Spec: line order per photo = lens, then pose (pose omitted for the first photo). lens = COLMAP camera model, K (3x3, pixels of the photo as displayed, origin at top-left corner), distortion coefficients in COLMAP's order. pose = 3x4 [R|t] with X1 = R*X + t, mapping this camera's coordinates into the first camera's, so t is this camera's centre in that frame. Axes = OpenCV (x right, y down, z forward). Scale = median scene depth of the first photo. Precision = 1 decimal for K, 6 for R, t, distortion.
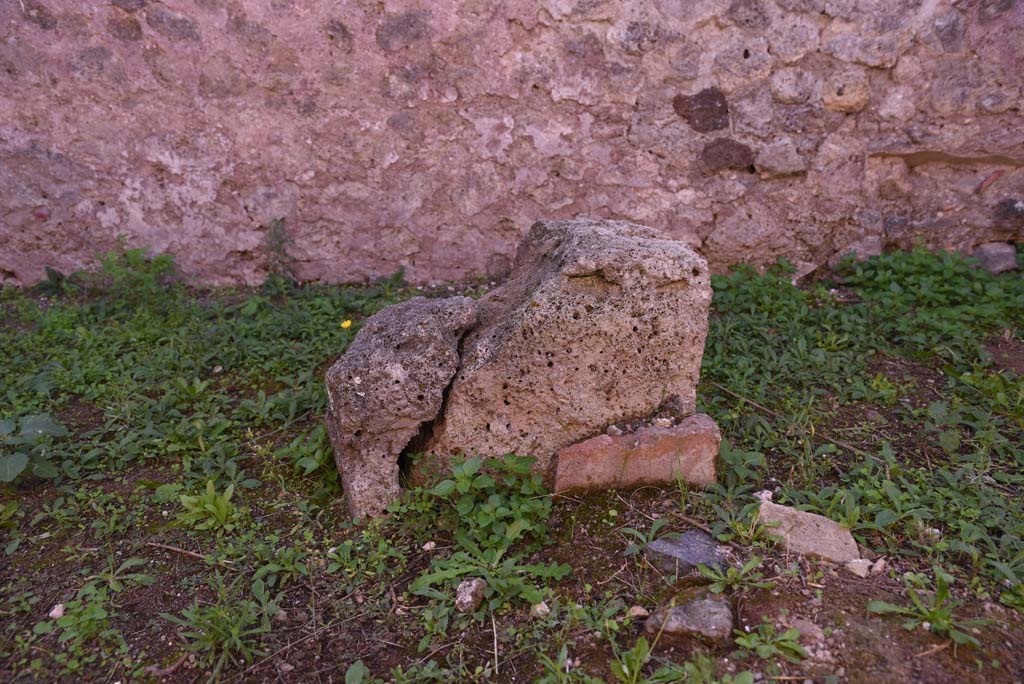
lens RADIAL K [[694.9, 0, 507.6], [0, 694.9, 346.3], [0, 0, 1]] dist [-0.132929, 0.092210]
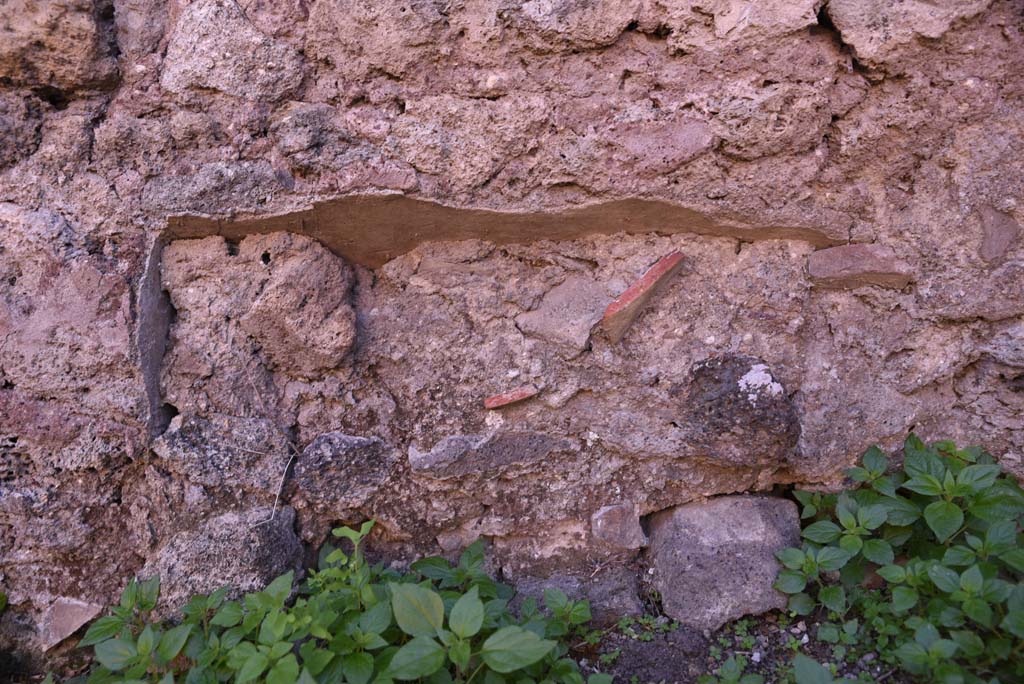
lens RADIAL K [[694.9, 0, 507.6], [0, 694.9, 346.3], [0, 0, 1]] dist [-0.132929, 0.092210]
pose [[0.999039, -0.043354, -0.006373, 0.662884], [0.041721, 0.985539, -0.164235, -0.181929], [0.013401, 0.163811, 0.986401, 0.712831]]
